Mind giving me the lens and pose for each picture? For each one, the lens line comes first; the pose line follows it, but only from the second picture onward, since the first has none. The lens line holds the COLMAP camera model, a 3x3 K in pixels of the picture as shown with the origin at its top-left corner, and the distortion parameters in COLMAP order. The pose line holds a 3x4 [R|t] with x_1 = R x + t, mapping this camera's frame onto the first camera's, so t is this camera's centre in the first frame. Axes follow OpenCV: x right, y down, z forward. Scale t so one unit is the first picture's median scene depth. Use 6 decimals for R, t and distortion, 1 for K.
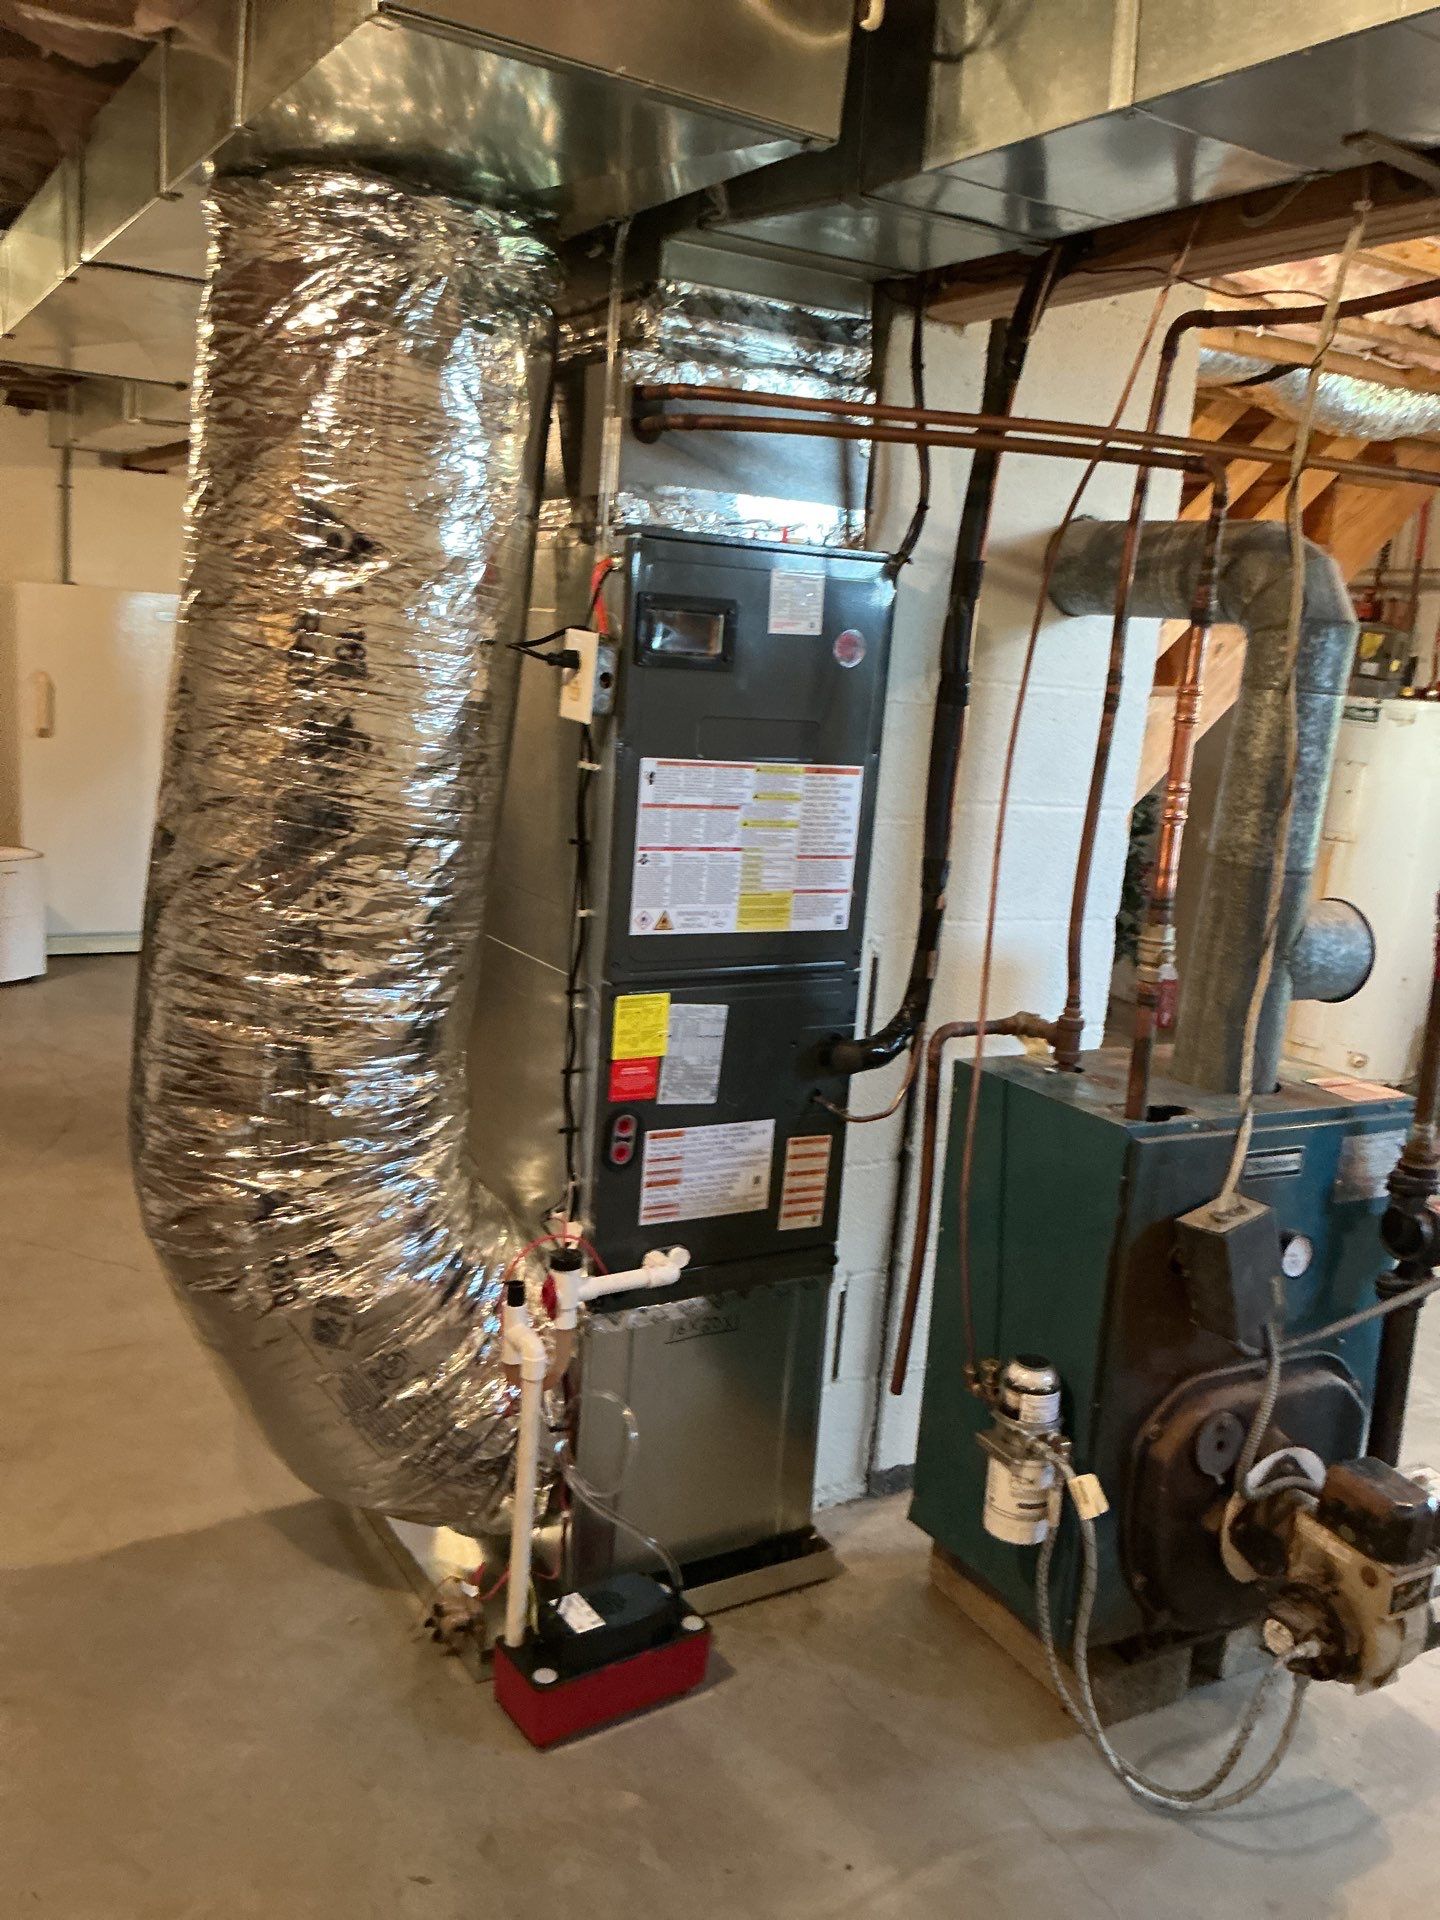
lens RADIAL K [[1595.0, 0, 694.2], [0, 1595.0, 890.6], [0, 0, 1]] dist [0.048763, -0.102467]
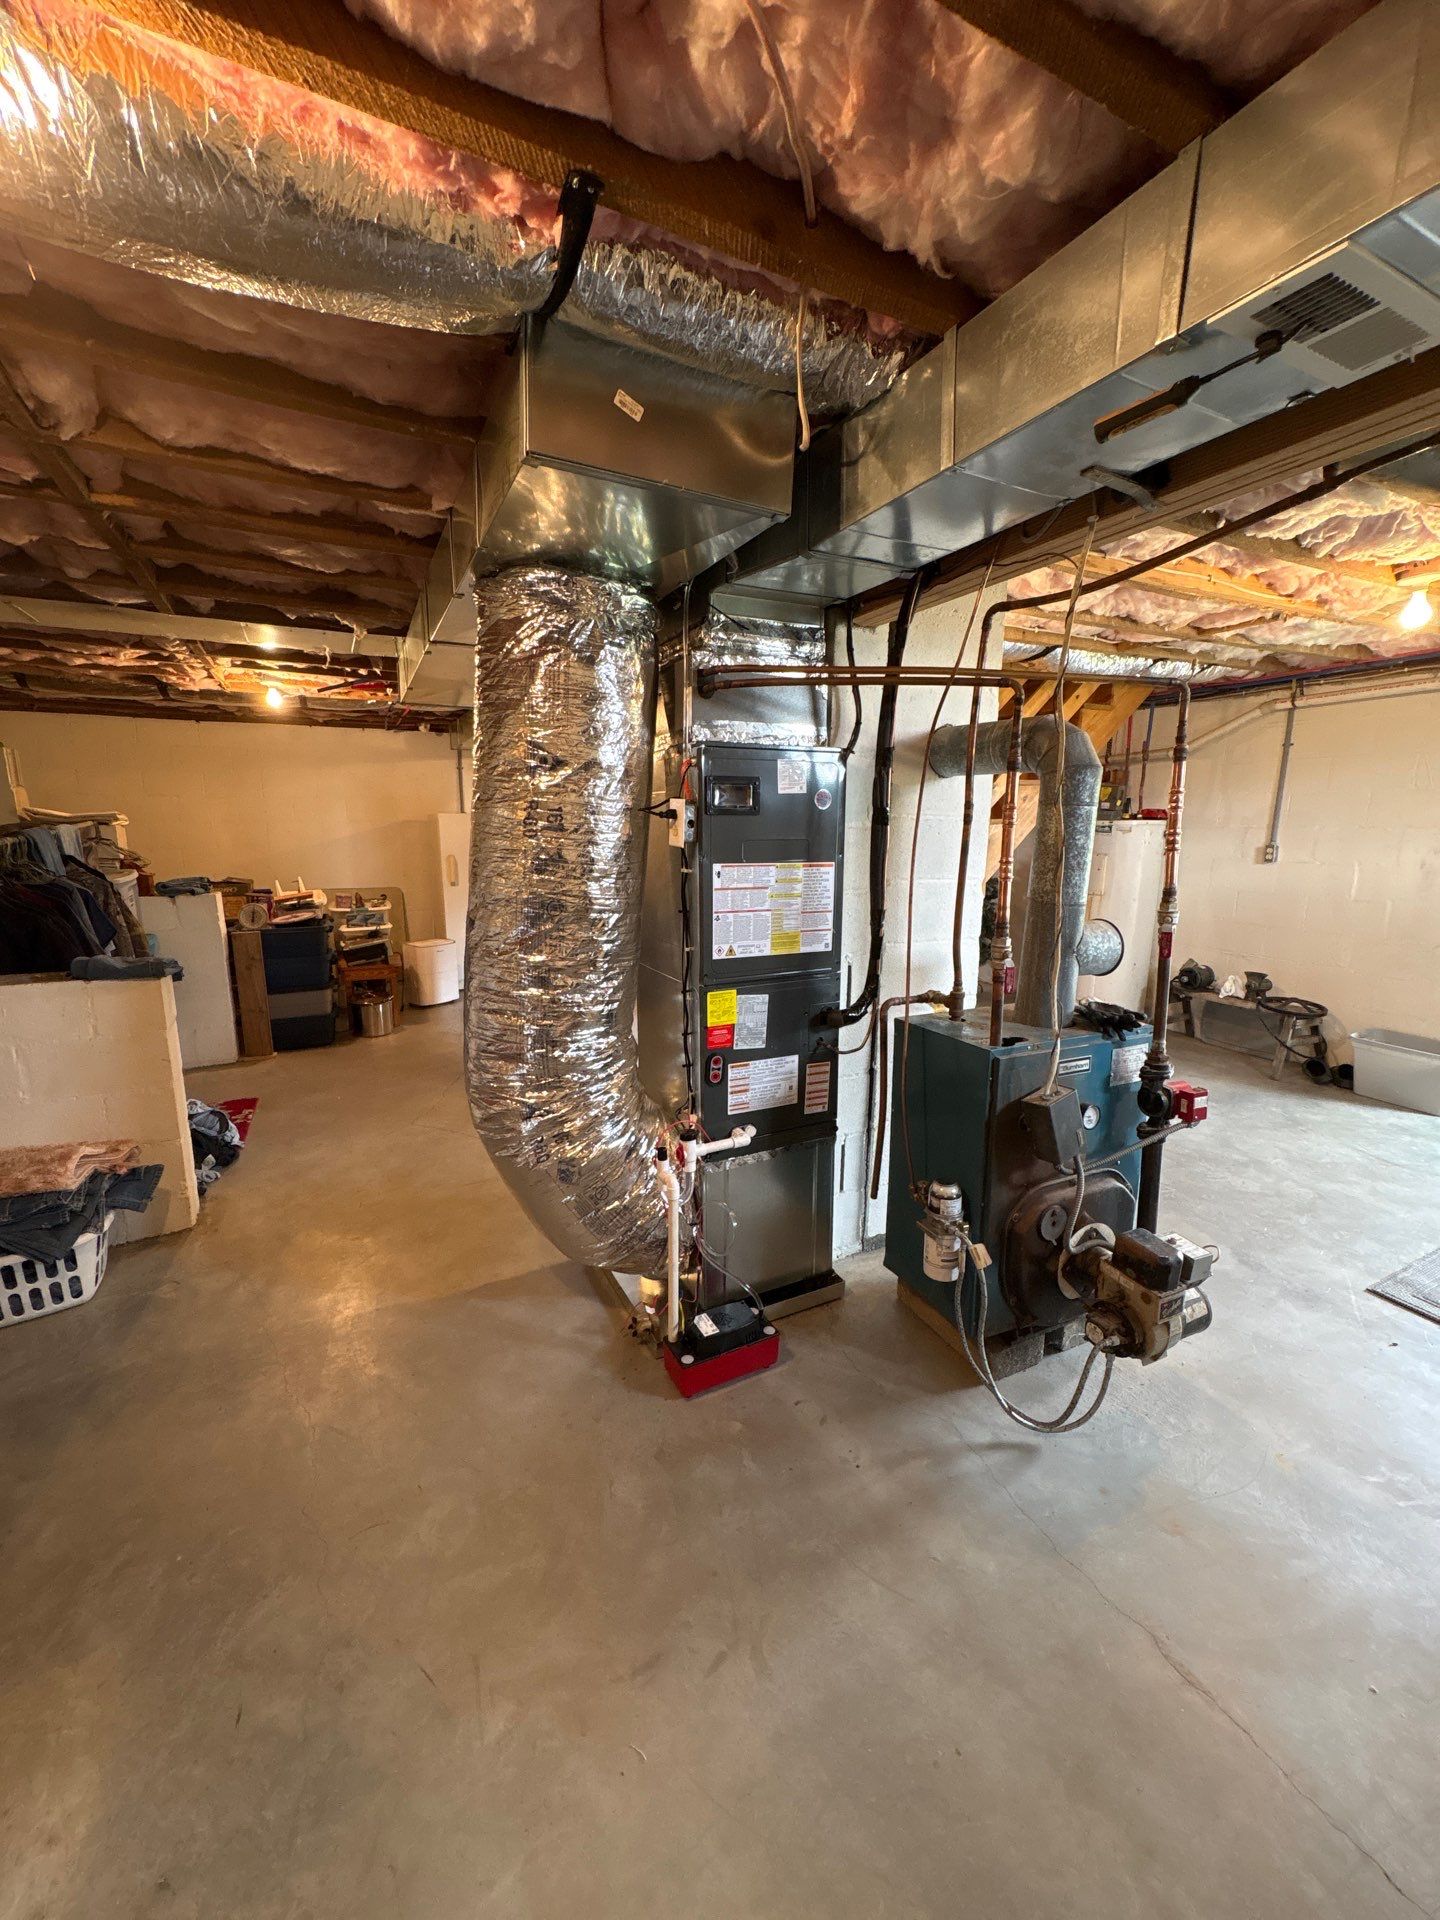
lens RADIAL K [[750.6, 0, 713.1], [0, 750.6, 934.5], [0, 0, 1]] dist [-0.010624, 0.000079]
pose [[0.994605, -0.057997, -0.086006, 0.037866], [0.056545, 0.998215, -0.019229, 0.015662], [0.086967, 0.014262, 0.996109, 0.124795]]
